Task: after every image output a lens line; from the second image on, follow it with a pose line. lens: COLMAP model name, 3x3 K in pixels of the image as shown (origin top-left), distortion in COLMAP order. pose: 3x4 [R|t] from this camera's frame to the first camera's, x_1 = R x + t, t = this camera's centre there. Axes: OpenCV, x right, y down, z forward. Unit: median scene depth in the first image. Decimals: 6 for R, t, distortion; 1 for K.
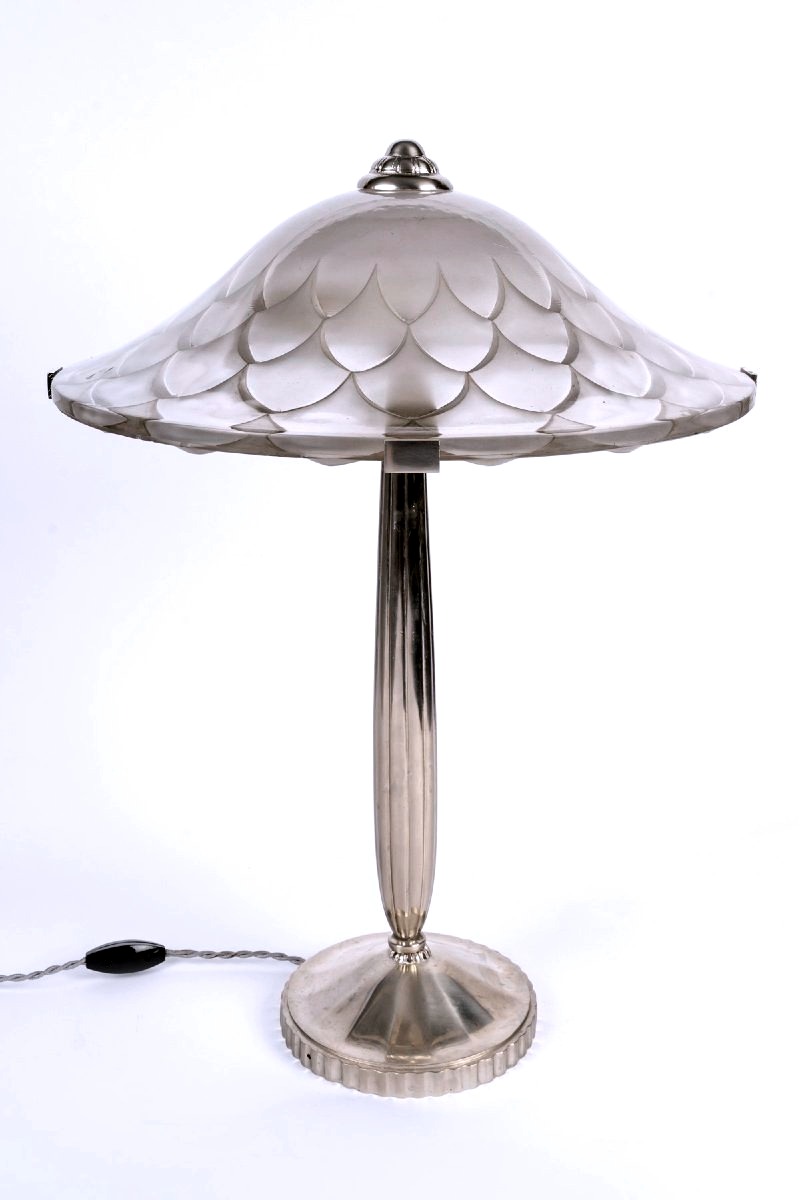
lens RADIAL K [[1250.5, 0, 402.7], [0, 1250.5, 545.1], [0, 0, 1]] dist [-0.054049, 0.000000]
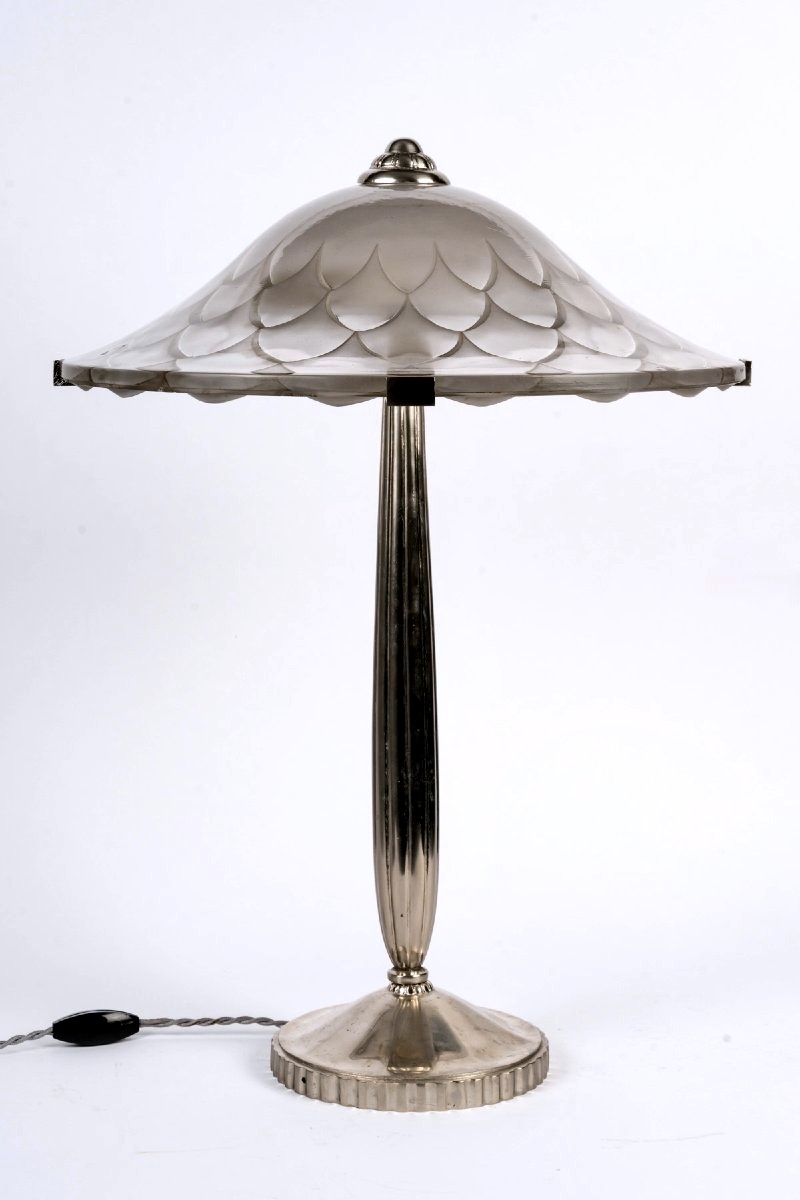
lens RADIAL K [[1979.5, 0, 397.1], [0, 1979.5, 605.9], [0, 0, 1]] dist [-0.213837, 0.000000]
pose [[0.999991, -0.001791, -0.003795, 0.001557], [0.001292, 0.991808, -0.127734, 0.278314], [0.003993, 0.127728, 0.991801, -0.590850]]
